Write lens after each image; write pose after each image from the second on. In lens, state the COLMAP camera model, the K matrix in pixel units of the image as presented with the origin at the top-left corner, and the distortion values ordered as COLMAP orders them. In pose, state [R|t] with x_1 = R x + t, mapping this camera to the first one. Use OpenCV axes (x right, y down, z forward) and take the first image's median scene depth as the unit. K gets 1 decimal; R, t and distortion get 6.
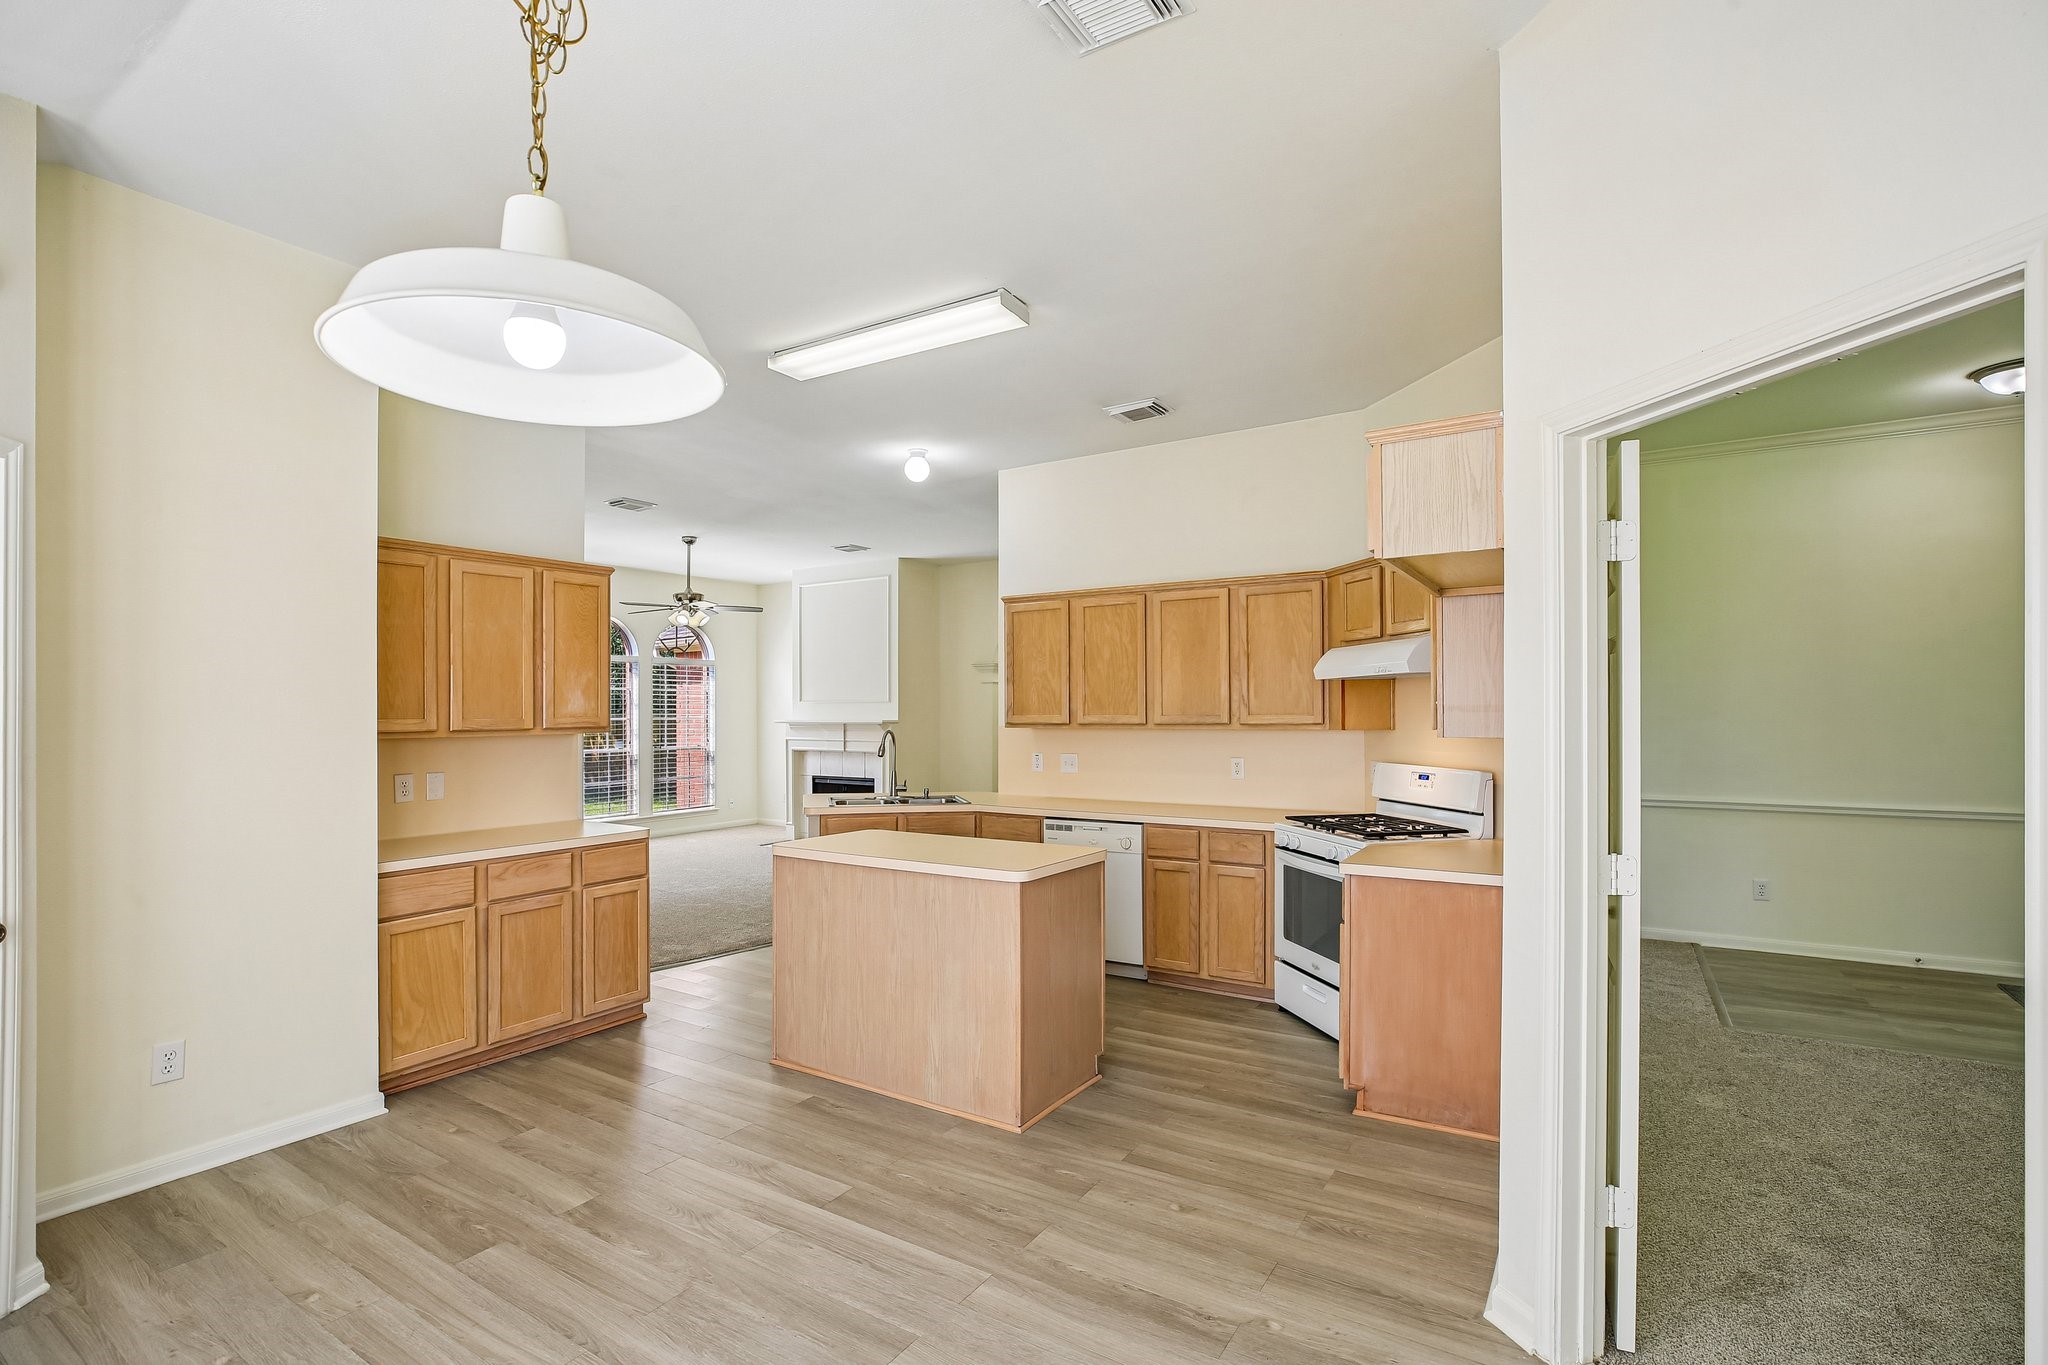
lens RADIAL K [[948.9, 0, 1020.9], [0, 948.9, 704.2], [0, 0, 1]] dist [-0.049847, 0.016921]
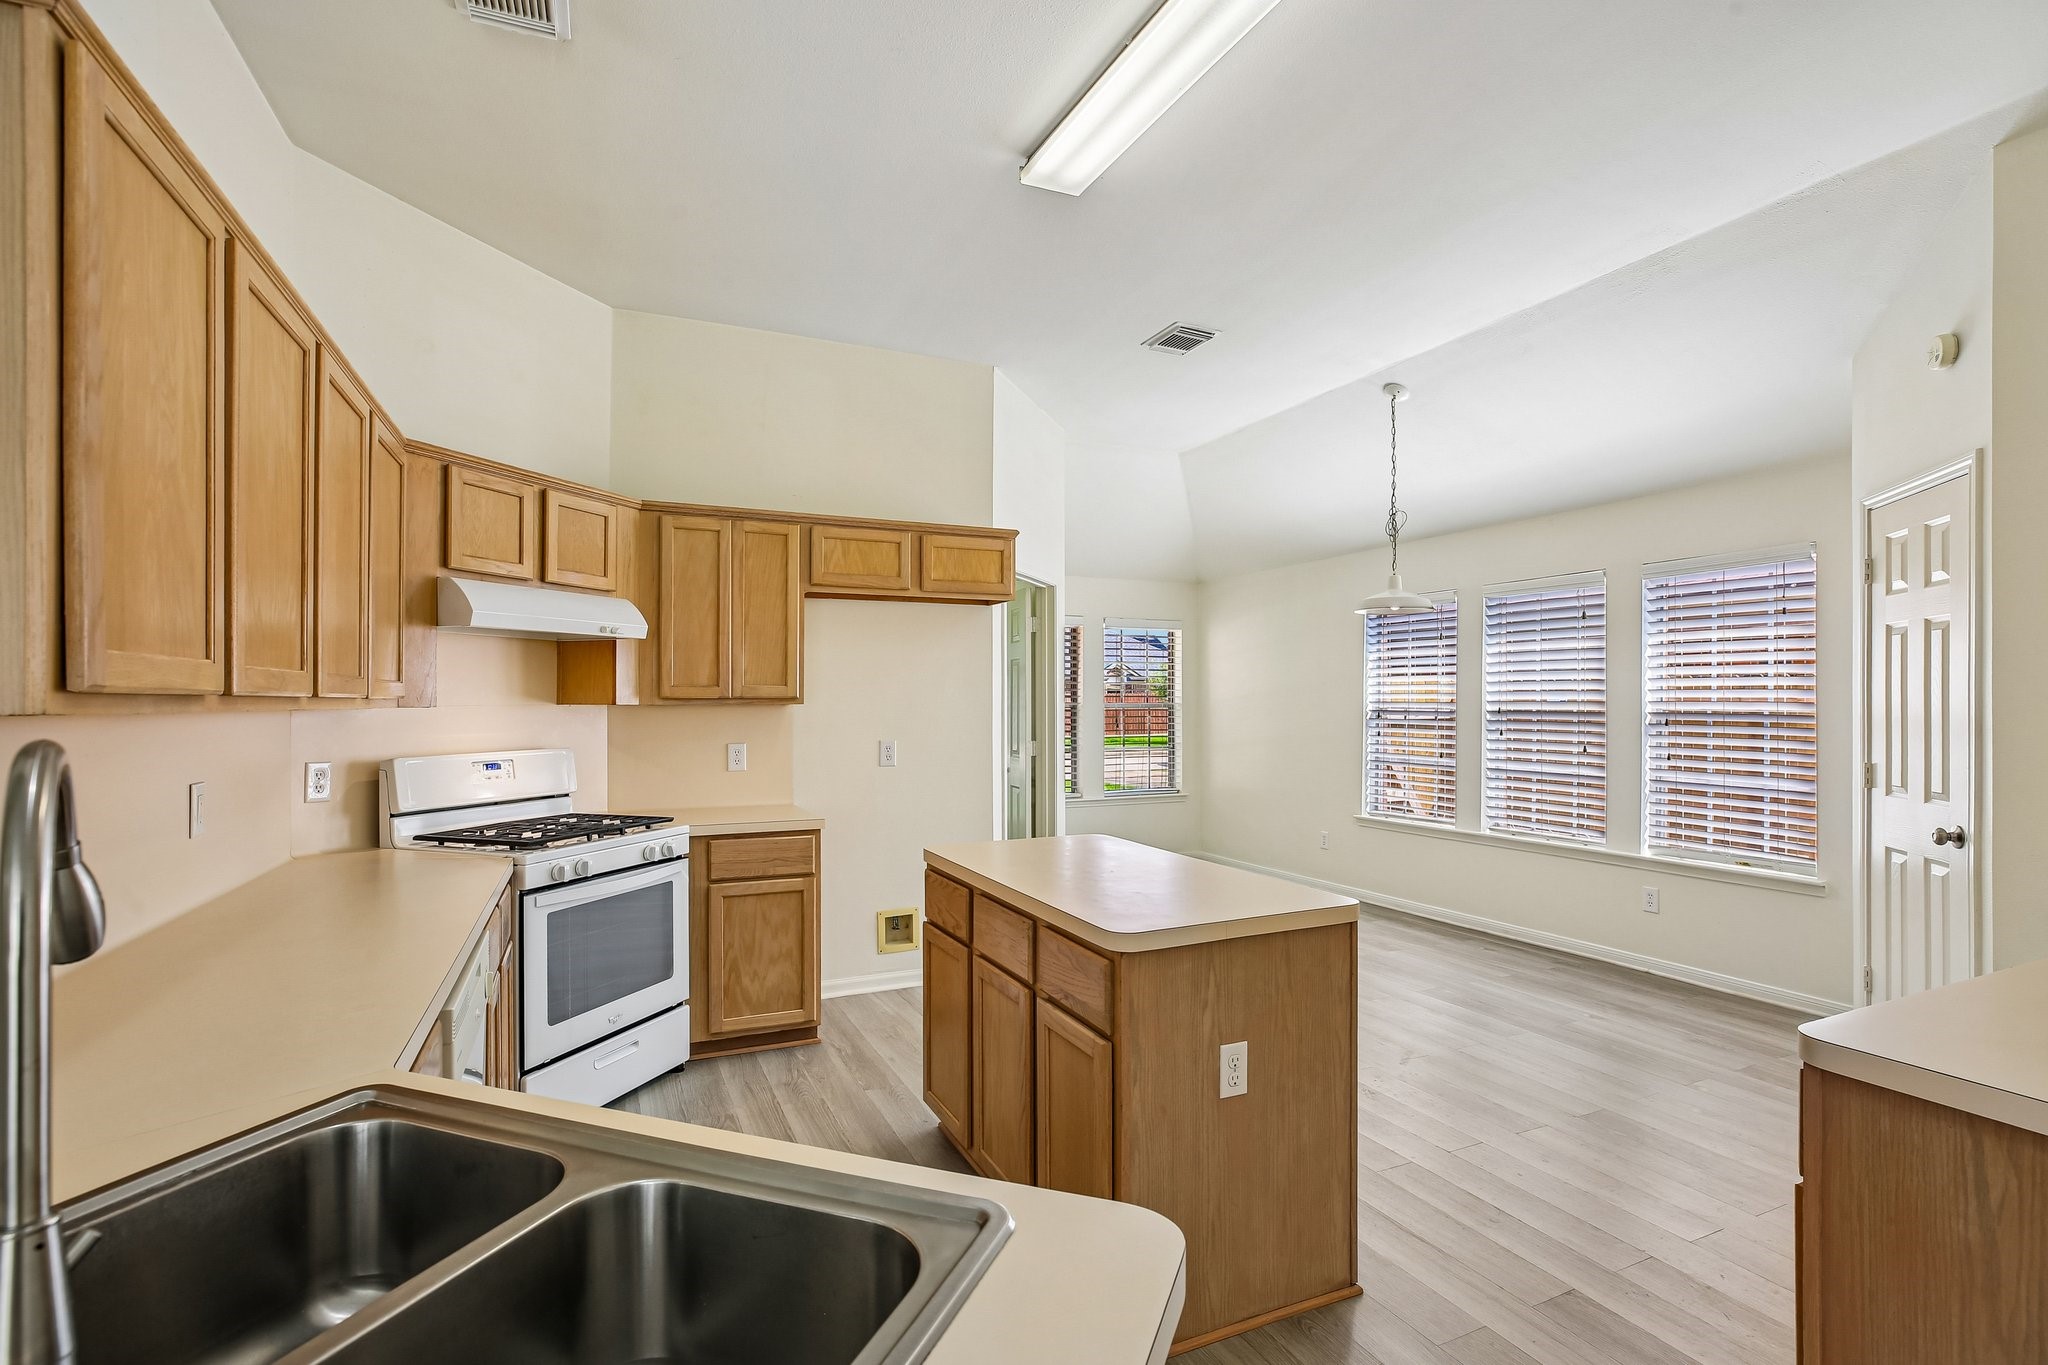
lens RADIAL K [[959.5, 0, 1018.1], [0, 959.5, 697.9], [0, 0, 1]] dist [-0.036349, 0.013120]
pose [[-0.843251, 0.007246, 0.537472, -0.366052], [0.001194, 0.999932, -0.011607, 0.032673], [-0.537519, -0.009146, -0.843202, 1.465606]]
